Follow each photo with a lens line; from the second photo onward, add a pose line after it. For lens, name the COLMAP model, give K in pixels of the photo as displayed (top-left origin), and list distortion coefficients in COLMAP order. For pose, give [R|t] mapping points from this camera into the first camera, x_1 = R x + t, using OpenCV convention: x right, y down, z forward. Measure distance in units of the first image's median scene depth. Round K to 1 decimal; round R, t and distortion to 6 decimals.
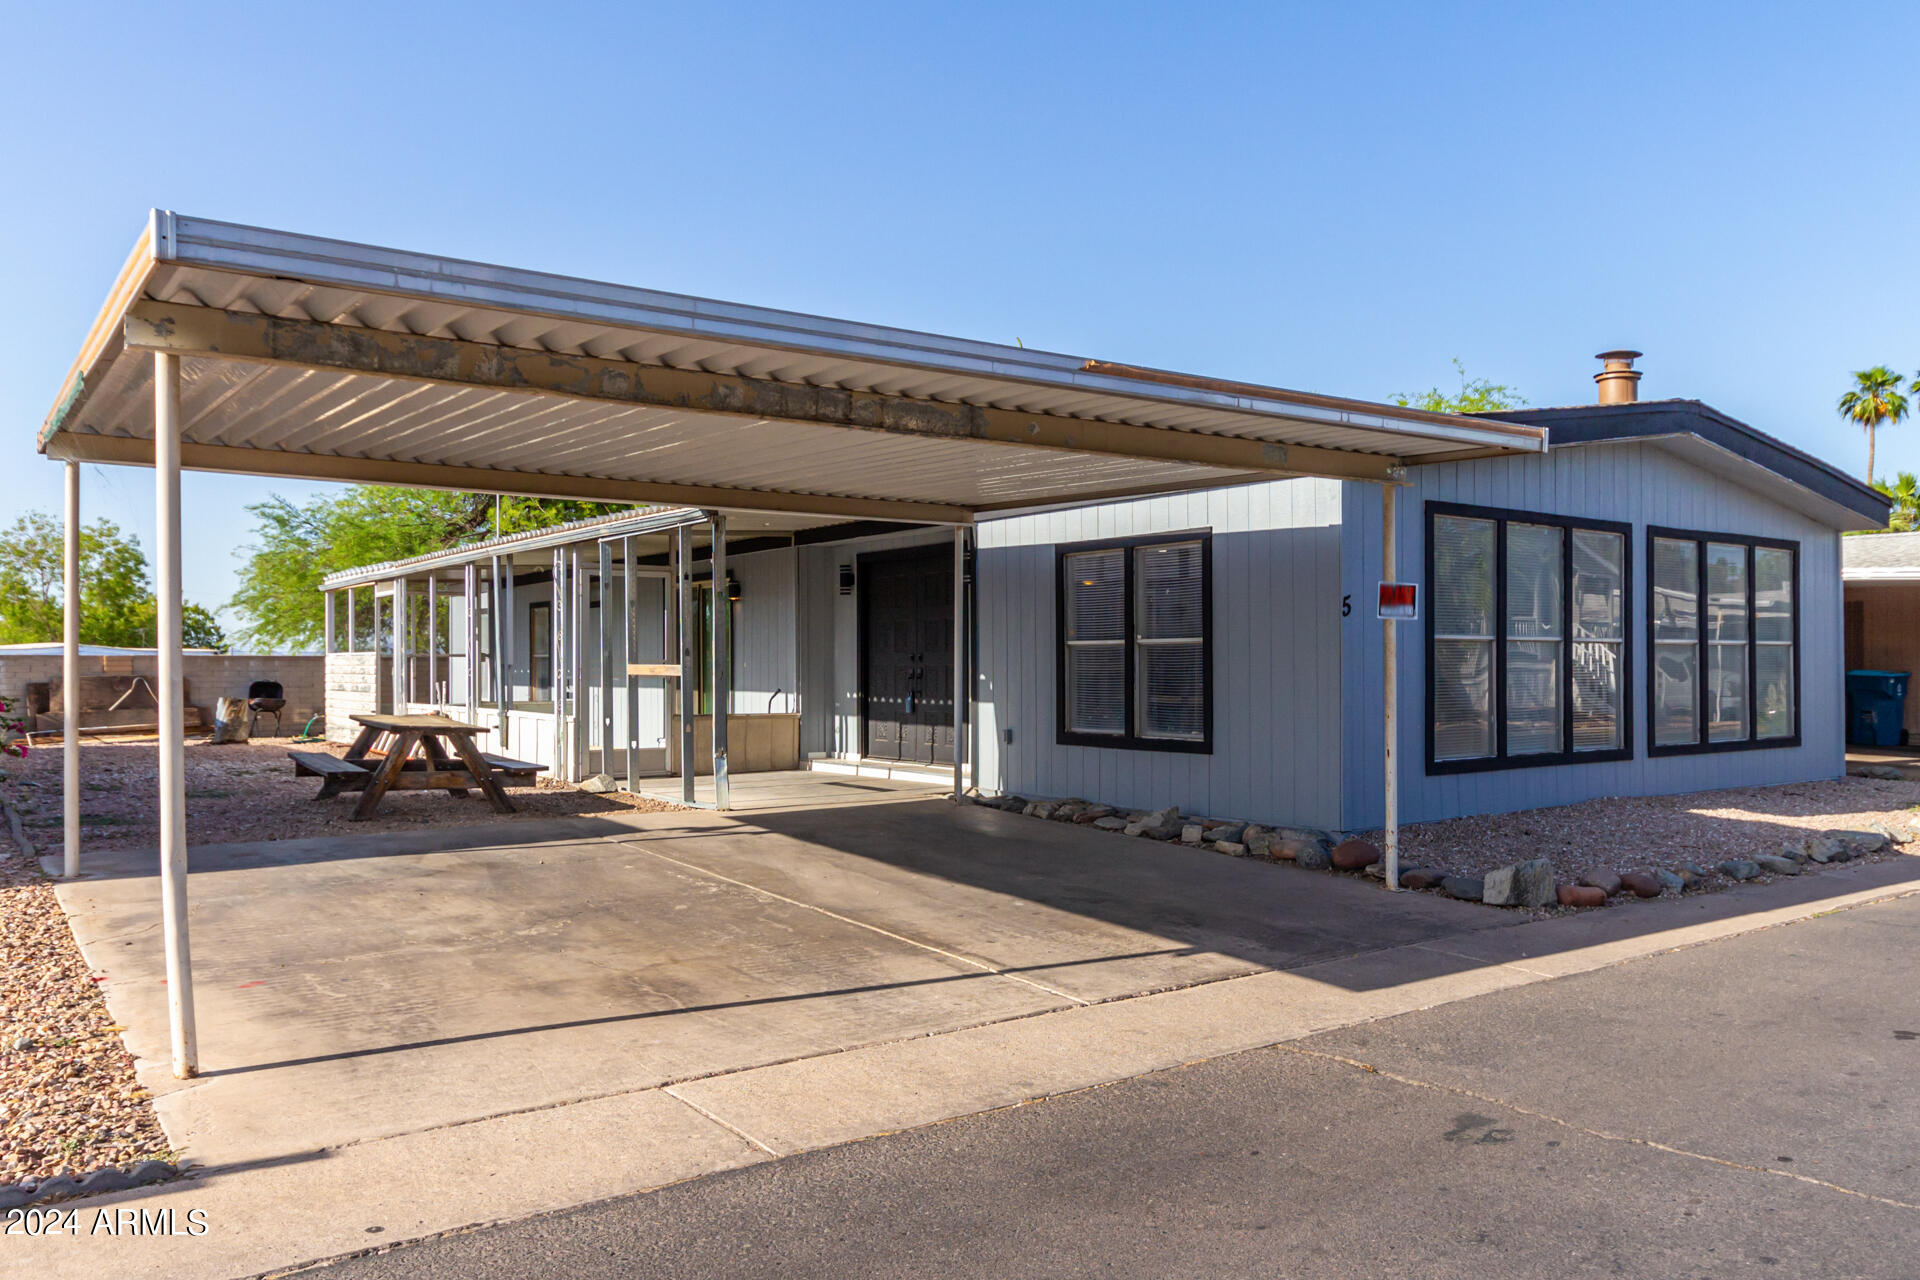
lens RADIAL K [[1330.5, 0, 954.9], [0, 1330.5, 679.5], [0, 0, 1]] dist [0.005007, 0.003737]
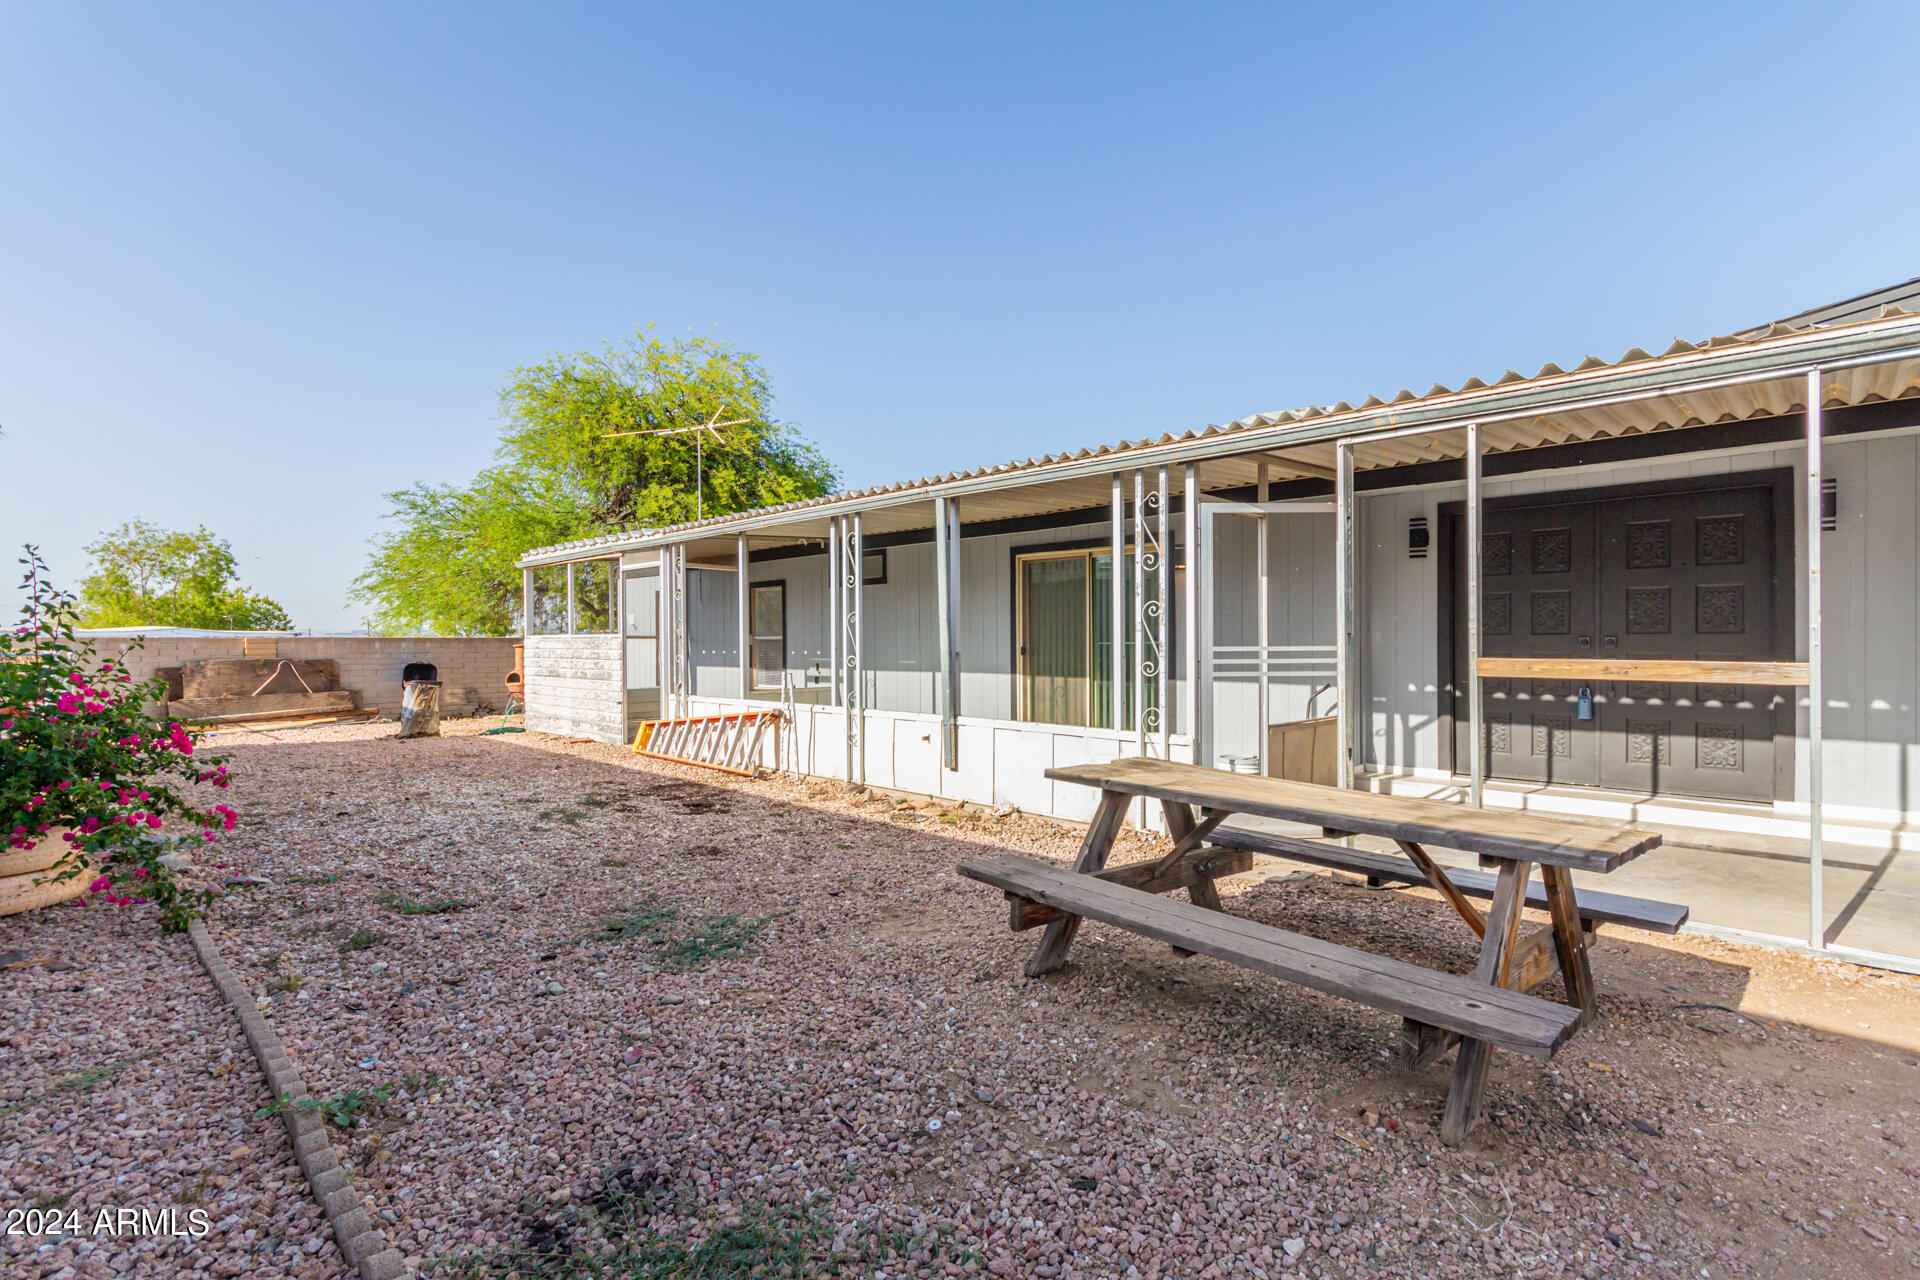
lens RADIAL K [[890.4, 0, 953.9], [0, 890.4, 633.4], [0, 0, 1]] dist [0.004238, 0.001117]
pose [[0.989752, -0.001724, 0.142787, -0.227877], [0.004562, 0.999798, -0.019557, -0.006342], [-0.142724, 0.020008, 0.989560, 0.295464]]
